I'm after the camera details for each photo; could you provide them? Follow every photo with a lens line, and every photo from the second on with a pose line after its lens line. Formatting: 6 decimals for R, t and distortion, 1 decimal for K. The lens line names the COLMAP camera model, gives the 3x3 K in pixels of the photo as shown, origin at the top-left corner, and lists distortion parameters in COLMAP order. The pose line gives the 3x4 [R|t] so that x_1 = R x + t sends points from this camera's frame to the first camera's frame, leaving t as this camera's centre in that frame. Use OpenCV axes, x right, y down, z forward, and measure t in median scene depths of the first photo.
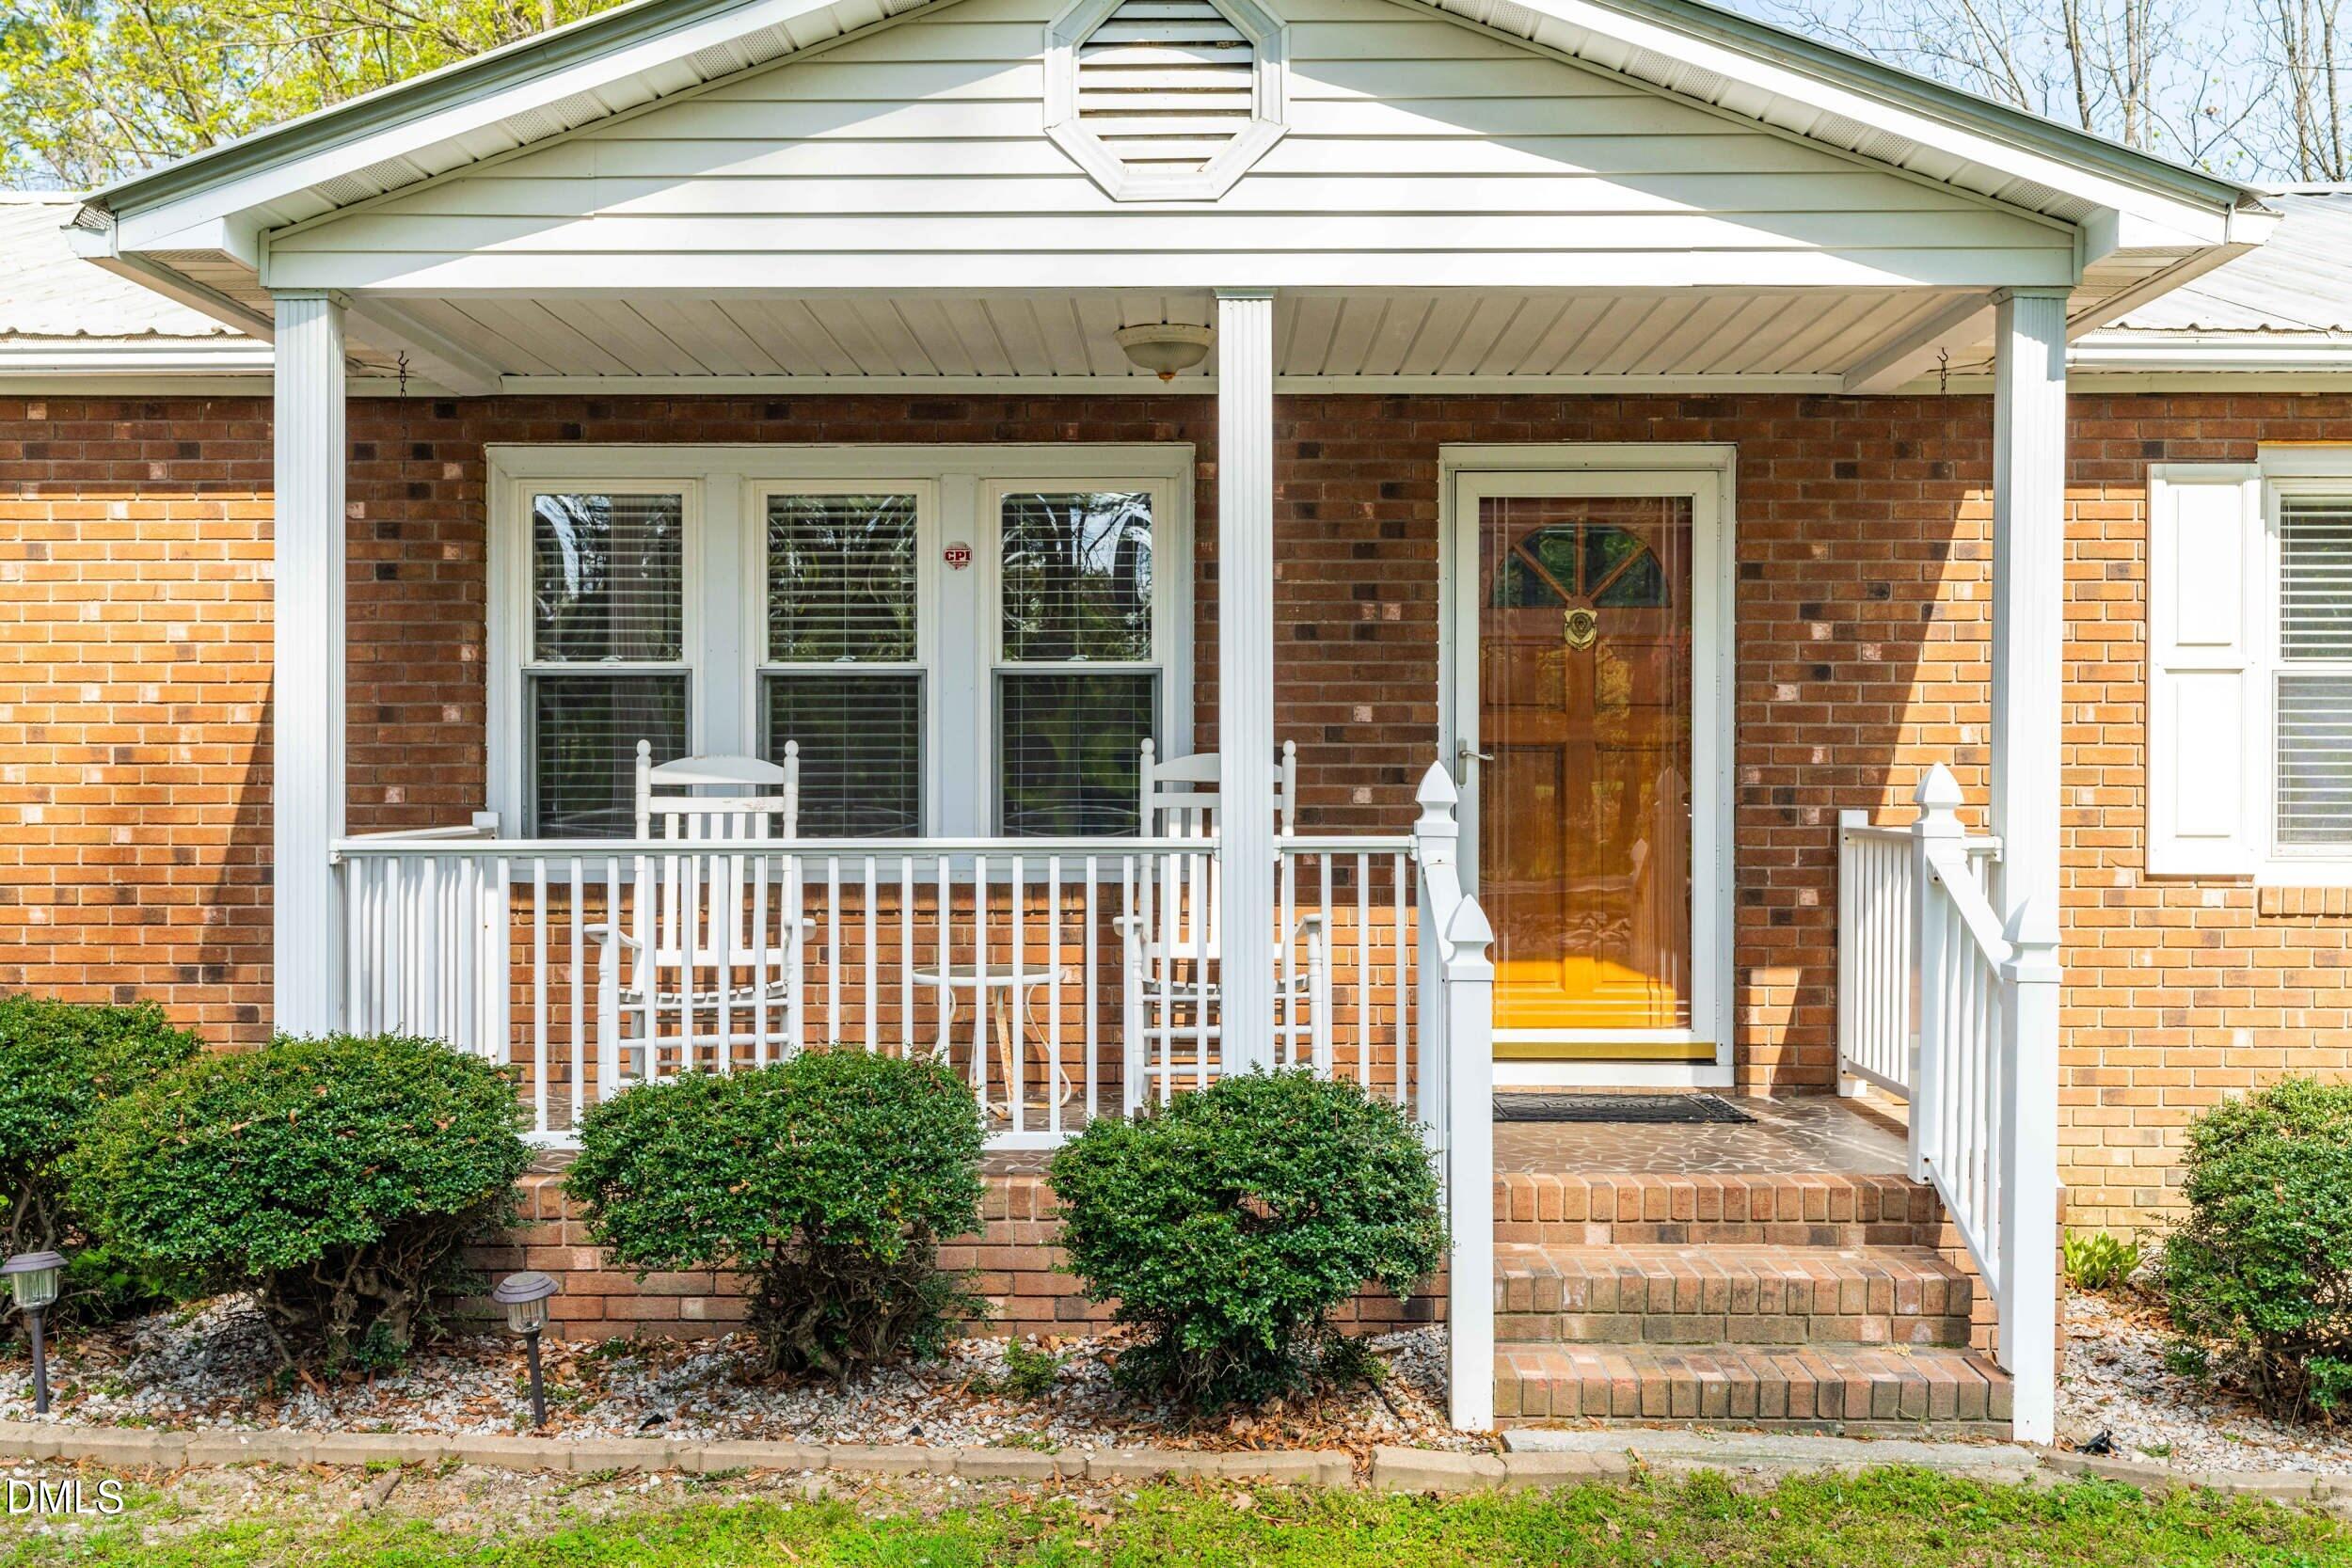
lens RADIAL K [[1710.5, 0, 1194.8], [0, 1710.5, 764.0], [0, 0, 1]] dist [0.001298, 0.005058]
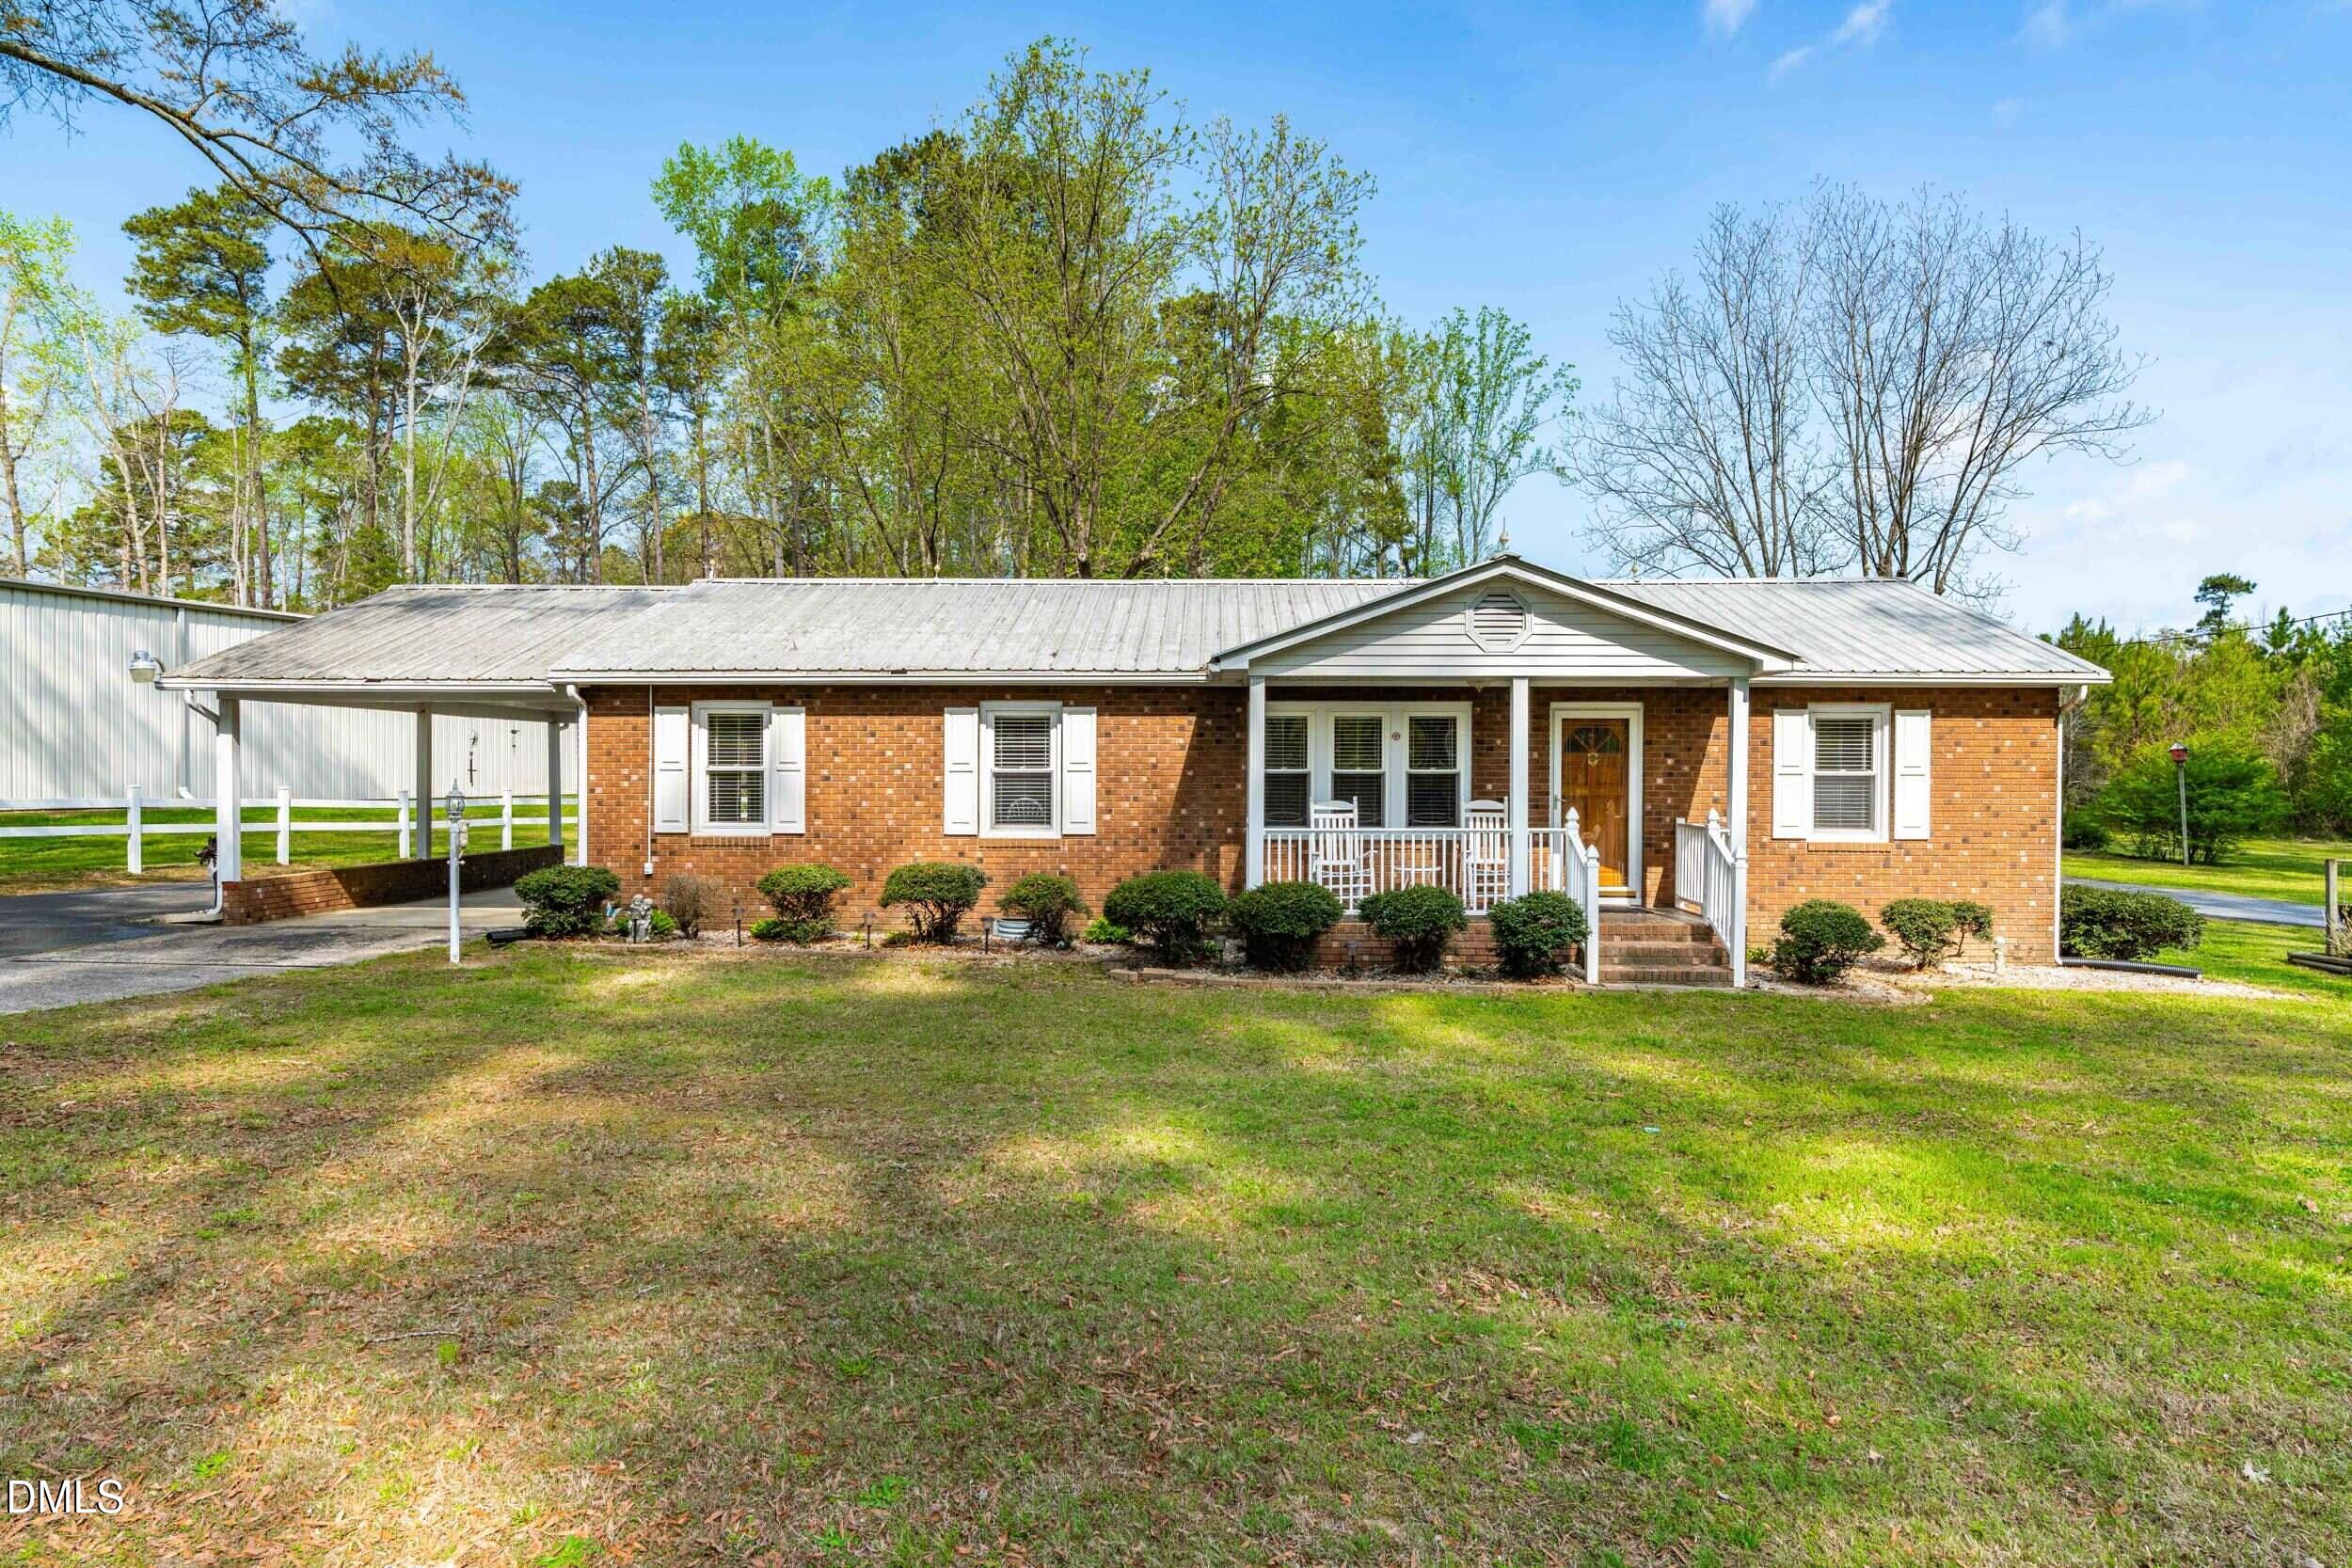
lens RADIAL K [[1079.8, 0, 1172.5], [0, 1079.8, 761.1], [0, 0, 1]] dist [-0.003587, 0.000249]
pose [[0.999923, 0.002626, -0.012134, -0.537012], [-0.002572, 0.999986, 0.004526, -0.085376], [0.012146, -0.004495, 0.999916, -1.021390]]
